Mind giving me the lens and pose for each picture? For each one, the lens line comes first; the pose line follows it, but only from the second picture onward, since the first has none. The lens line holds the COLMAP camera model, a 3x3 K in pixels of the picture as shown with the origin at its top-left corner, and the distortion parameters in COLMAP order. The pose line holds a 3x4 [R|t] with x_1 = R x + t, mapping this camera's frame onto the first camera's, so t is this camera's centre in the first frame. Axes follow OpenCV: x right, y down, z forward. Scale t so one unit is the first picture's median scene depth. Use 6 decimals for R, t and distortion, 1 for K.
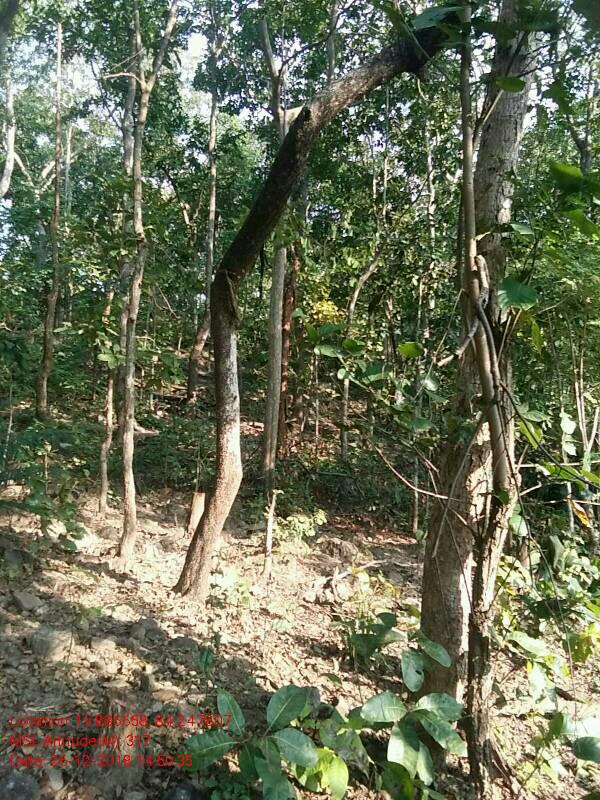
lens RADIAL K [[661.2, 0, 290.9], [0, 661.2, 402.6], [0, 0, 1]] dist [0.056646, -0.059440]
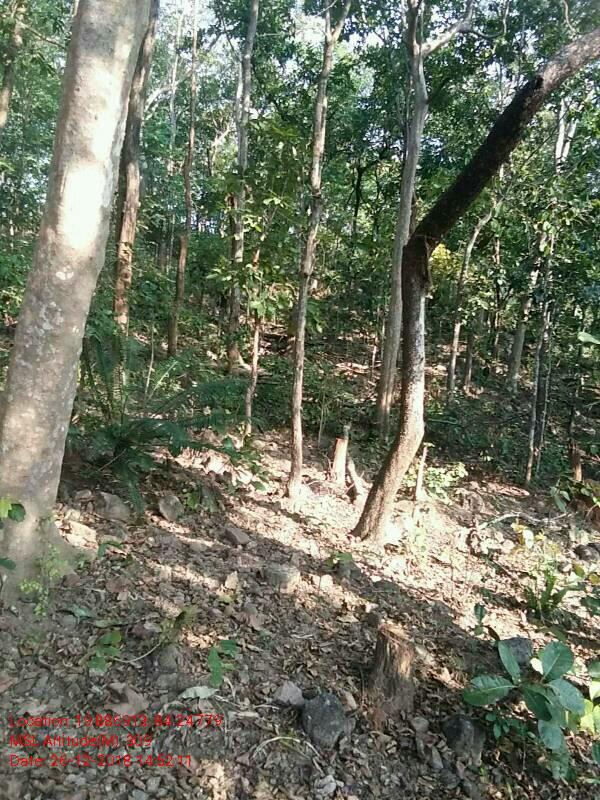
lens RADIAL K [[661.2, 0, 290.9], [0, 661.2, 402.6], [0, 0, 1]] dist [0.056646, -0.059440]
pose [[0.993119, 0.051002, -0.105423, -0.154884], [-0.040509, 0.994224, 0.099382, -0.030397], [0.109883, -0.094427, 0.989449, -0.053578]]
